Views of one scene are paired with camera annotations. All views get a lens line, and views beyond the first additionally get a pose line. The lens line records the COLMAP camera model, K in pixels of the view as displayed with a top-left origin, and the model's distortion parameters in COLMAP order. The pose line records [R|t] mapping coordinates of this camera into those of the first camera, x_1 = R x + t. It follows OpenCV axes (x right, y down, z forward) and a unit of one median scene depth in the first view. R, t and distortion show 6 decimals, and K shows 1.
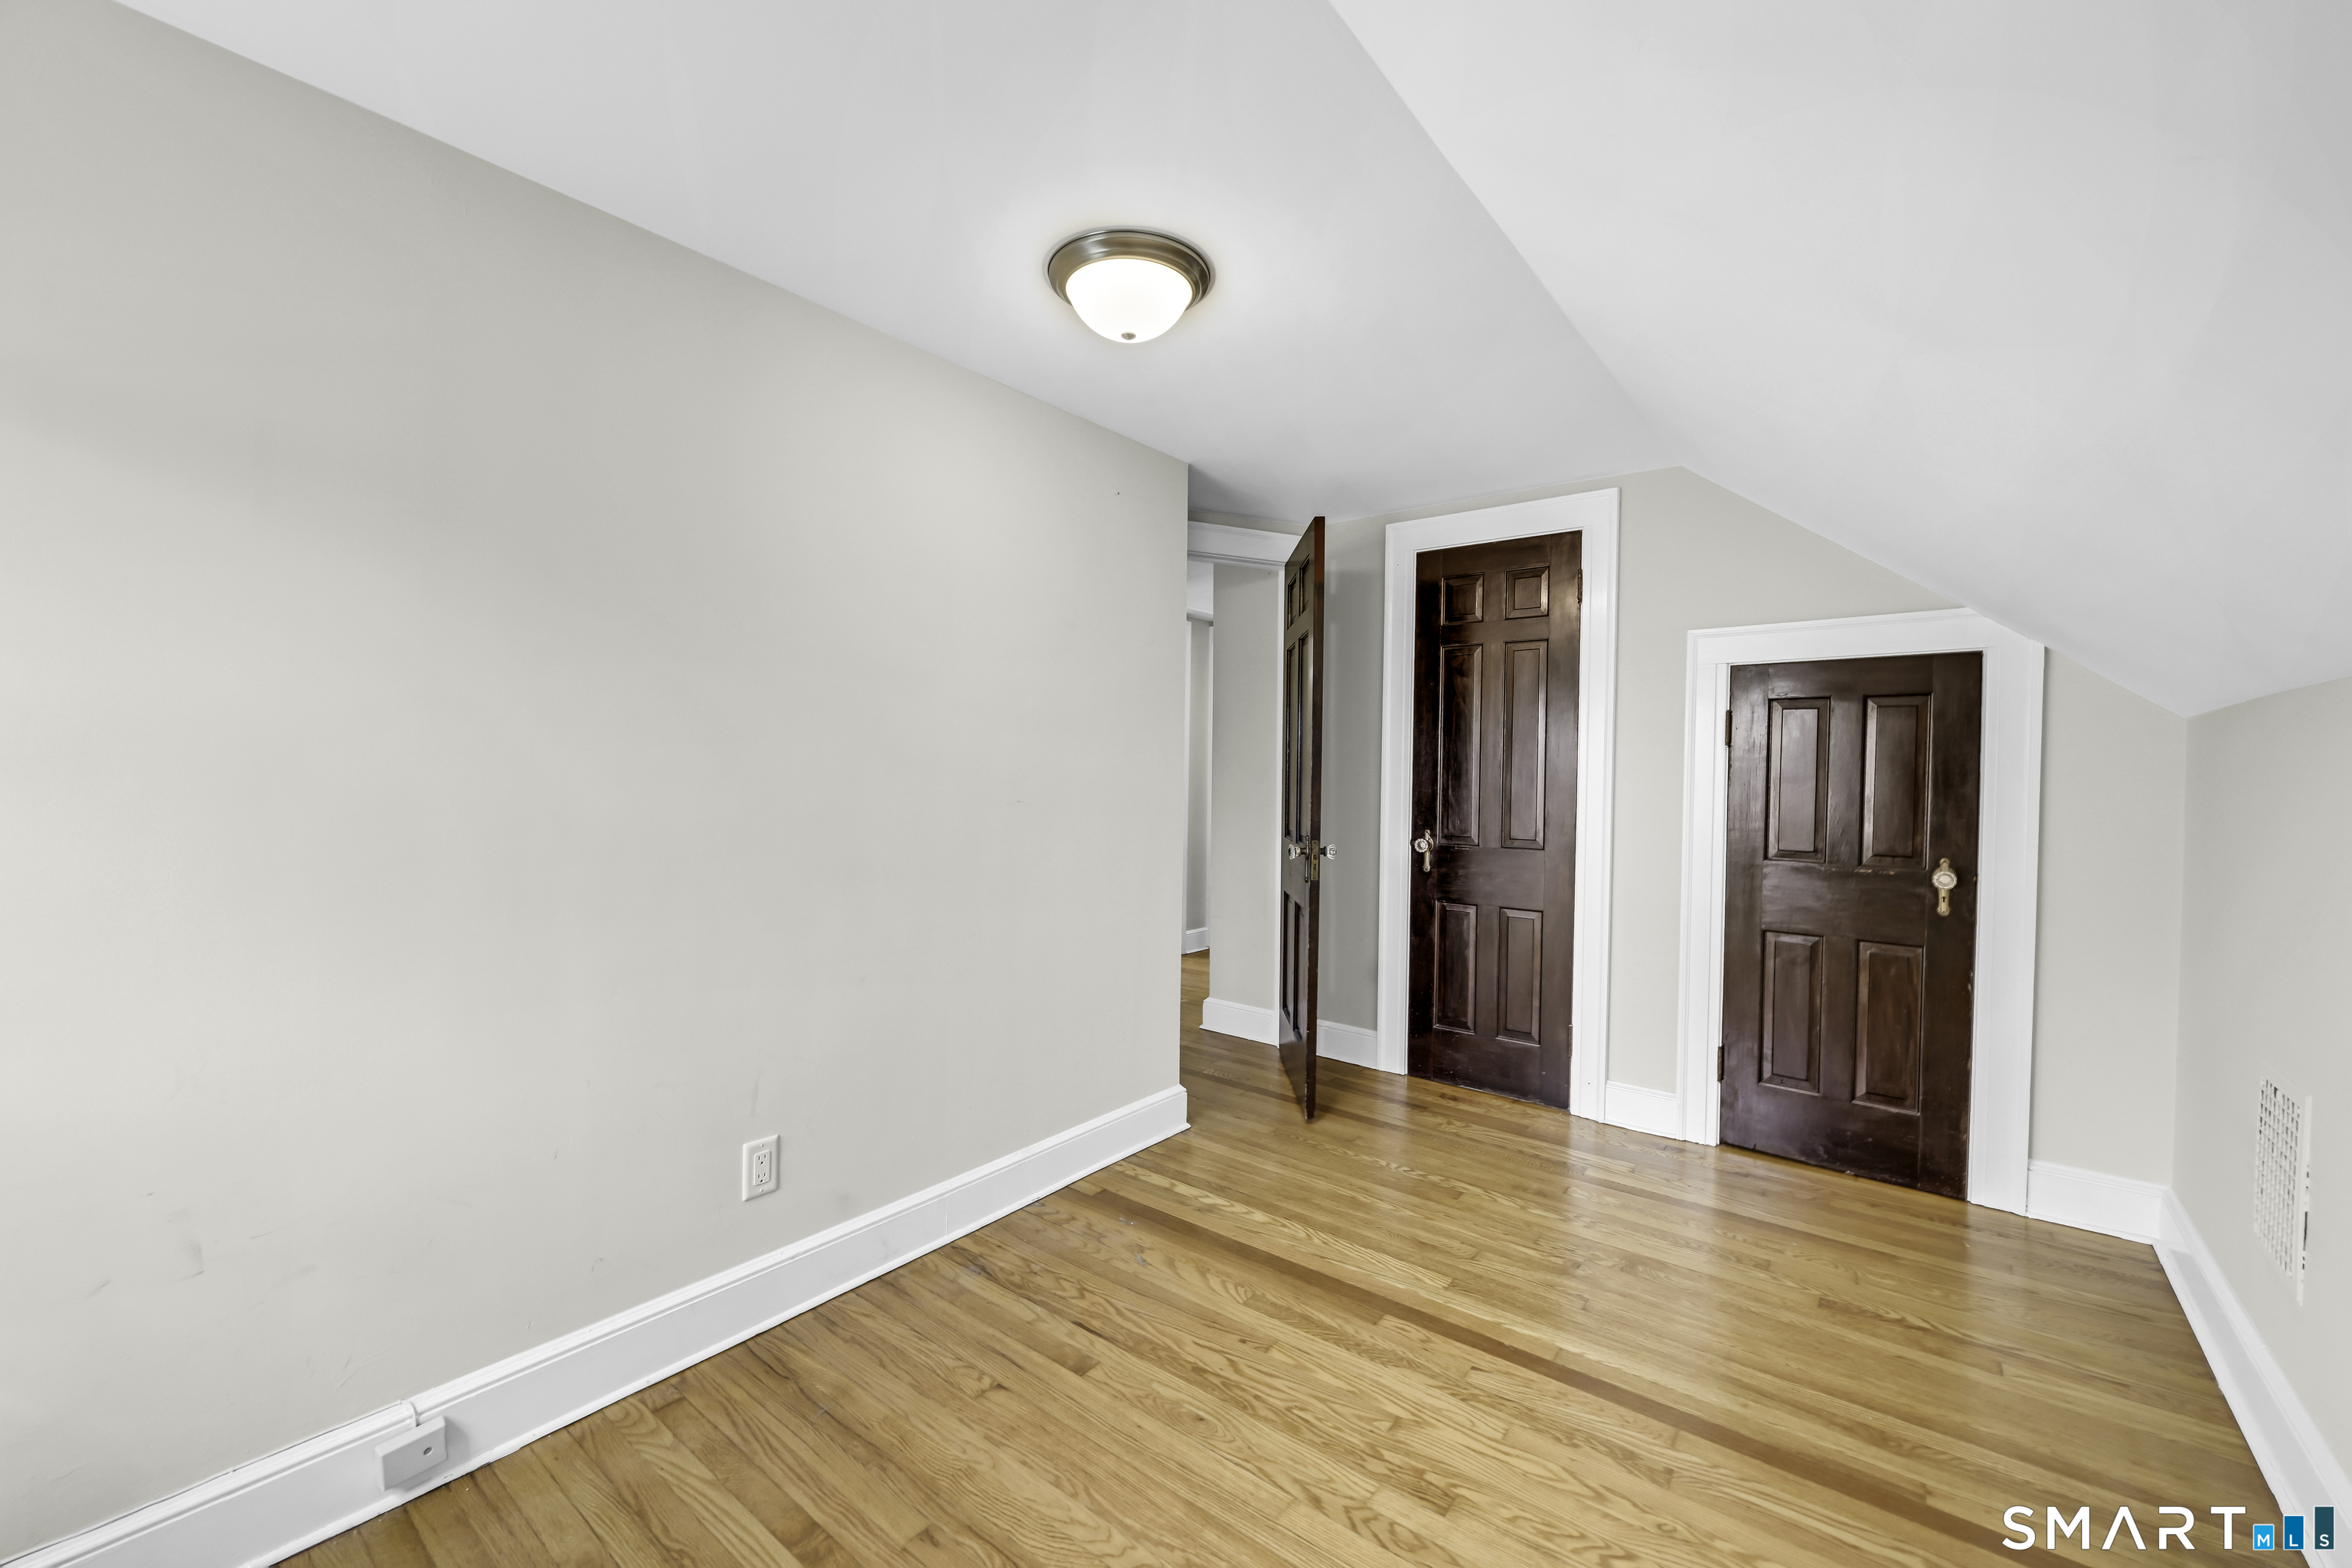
lens RADIAL K [[936.0, 0, 1172.5], [0, 936.0, 788.2], [0, 0, 1]] dist [0.000151, 0.000002]
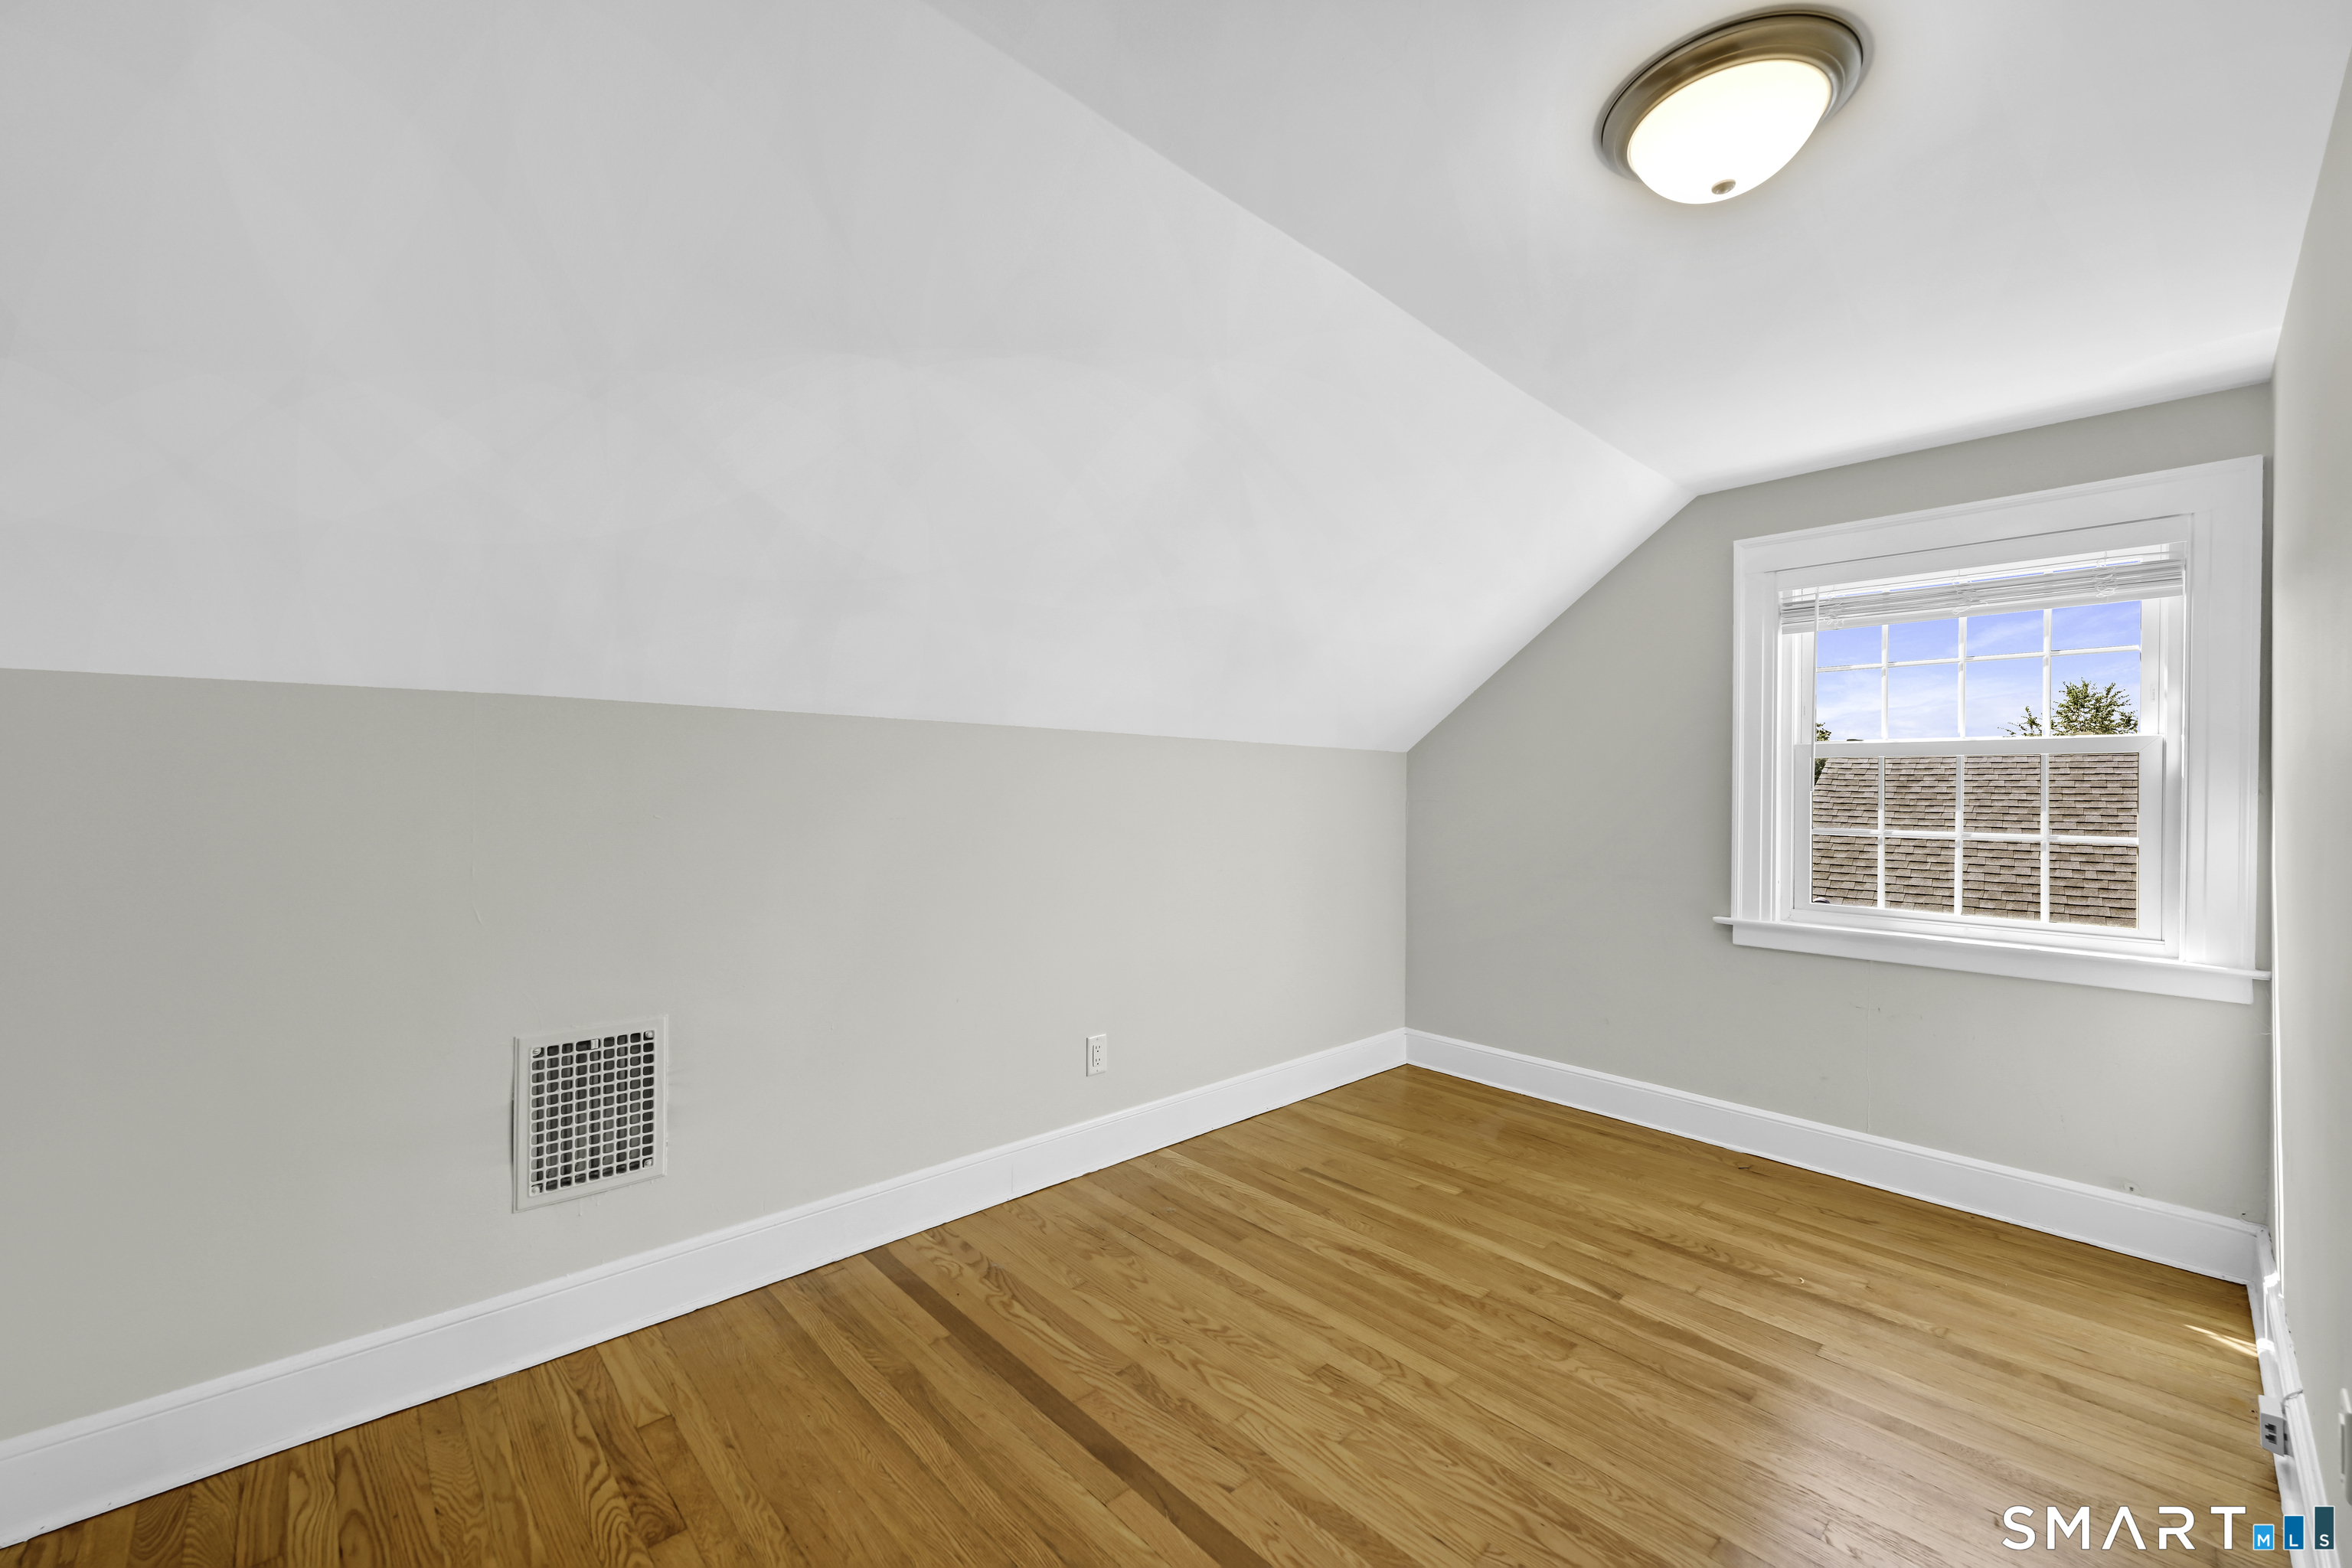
lens RADIAL K [[936.0, 0, 1172.5], [0, 936.0, 788.2], [0, 0, 1]] dist [0.000151, 0.000002]
pose [[-0.989545, -0.026579, 0.141752, 0.306567], [-0.023254, 0.999415, 0.025067, -0.037297], [-0.142335, 0.021509, -0.989585, 2.069499]]
